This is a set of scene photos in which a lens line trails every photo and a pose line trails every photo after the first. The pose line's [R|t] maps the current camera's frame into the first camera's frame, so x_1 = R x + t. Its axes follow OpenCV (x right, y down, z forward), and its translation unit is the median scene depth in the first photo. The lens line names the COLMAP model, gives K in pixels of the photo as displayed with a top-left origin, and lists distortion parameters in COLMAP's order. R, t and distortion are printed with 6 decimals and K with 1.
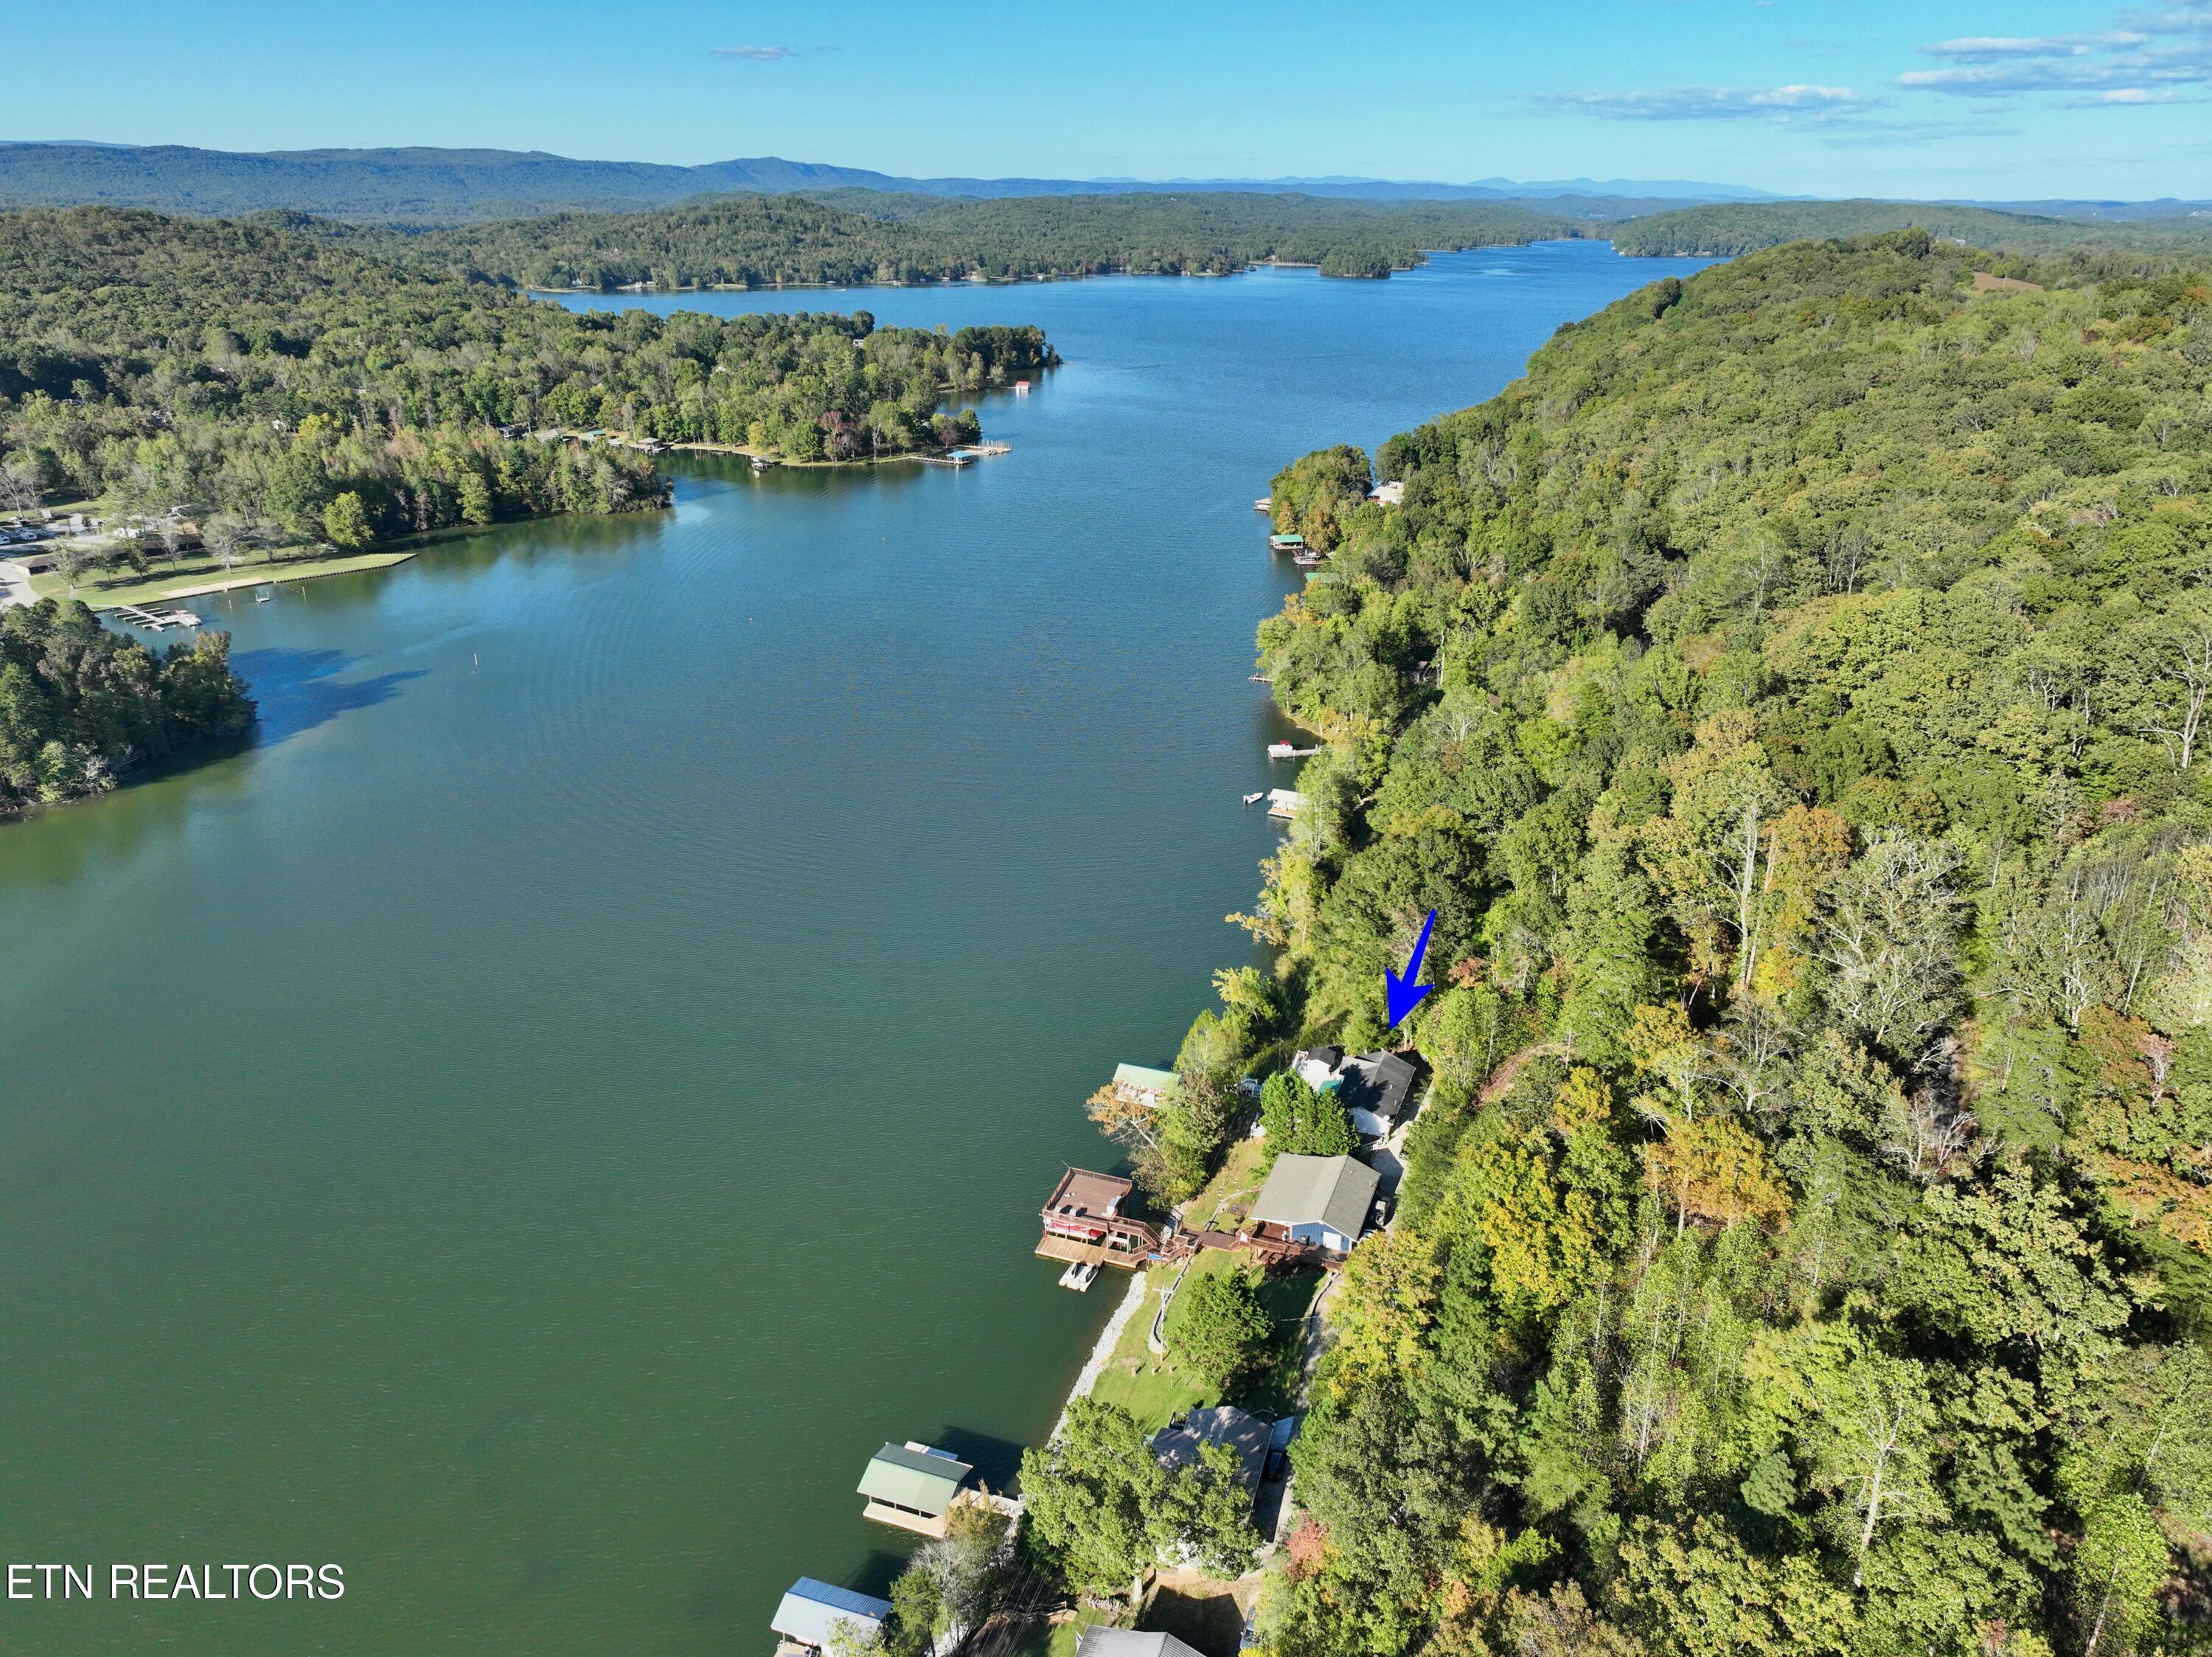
lens RADIAL K [[1565.3, 0, 1089.8], [0, 1565.3, 827.5], [0, 0, 1]] dist [0.002513, 0.018074]
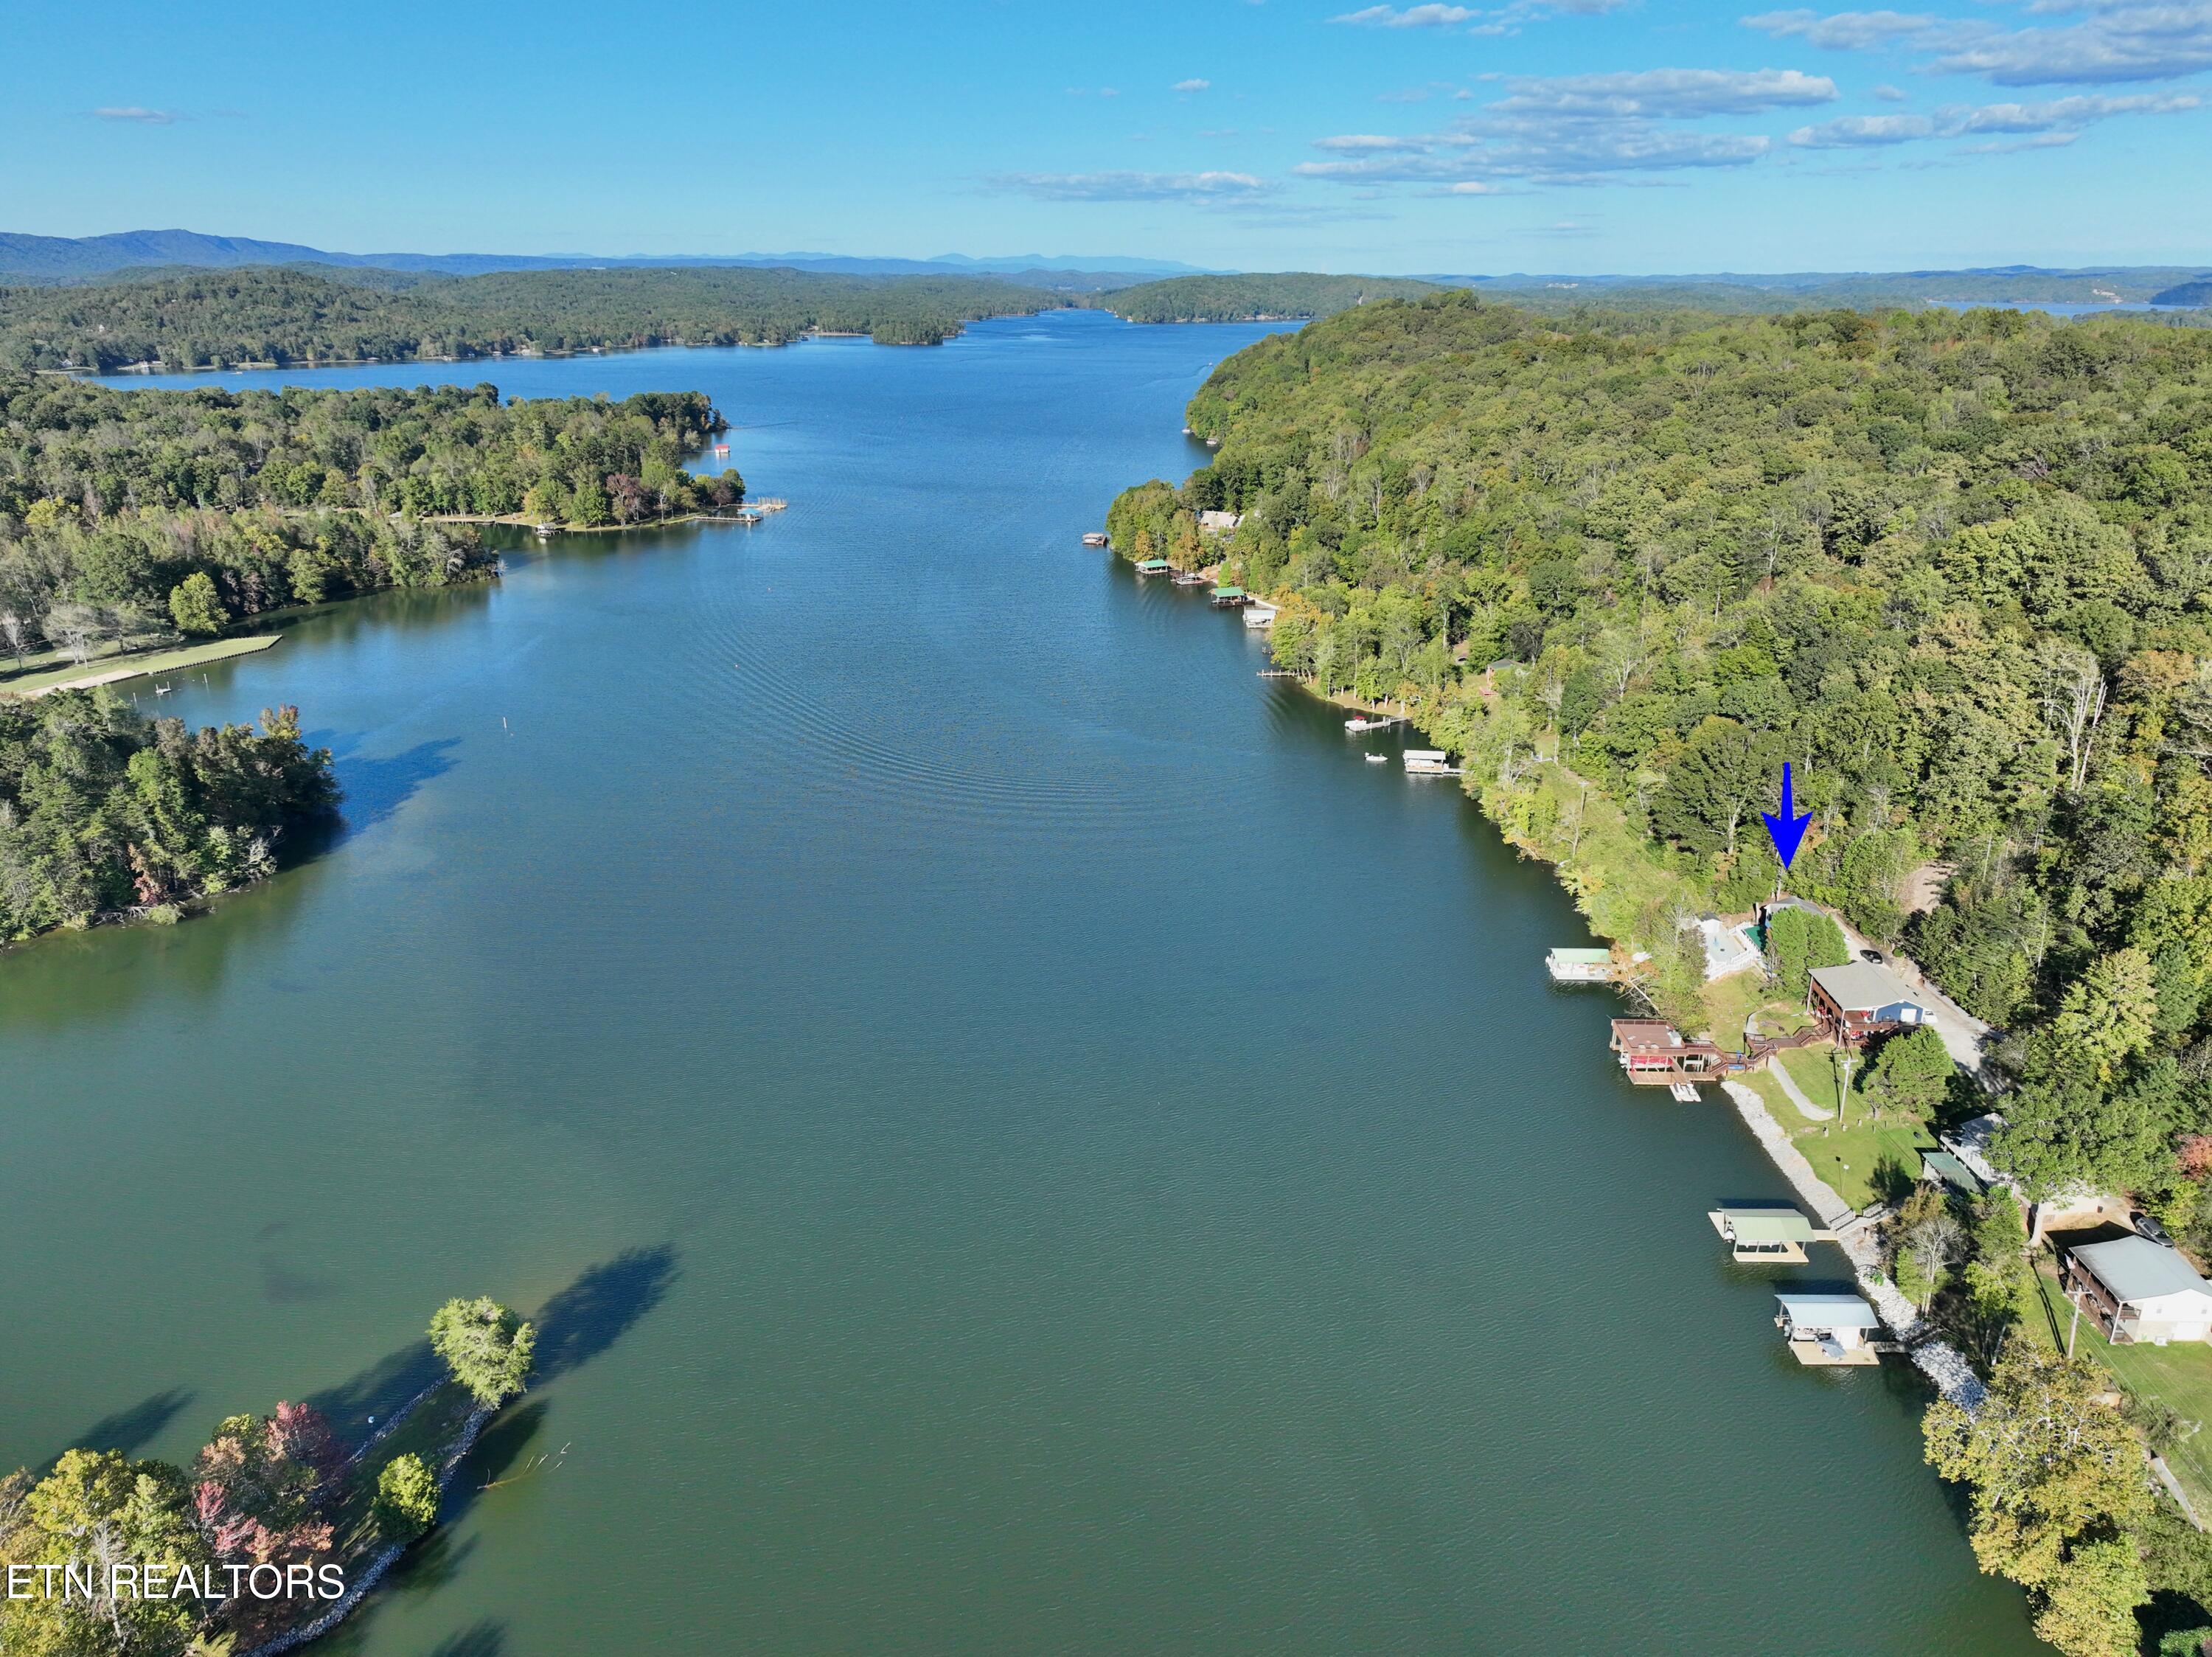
lens RADIAL K [[1565.3, 0, 1089.8], [0, 1565.3, 827.5], [0, 0, 1]] dist [0.002513, 0.018074]
pose [[0.948674, -0.110069, 0.296483, -0.186022], [0.122500, 0.992187, -0.023622, 0.012504], [-0.291567, 0.058729, 0.954746, -0.009939]]
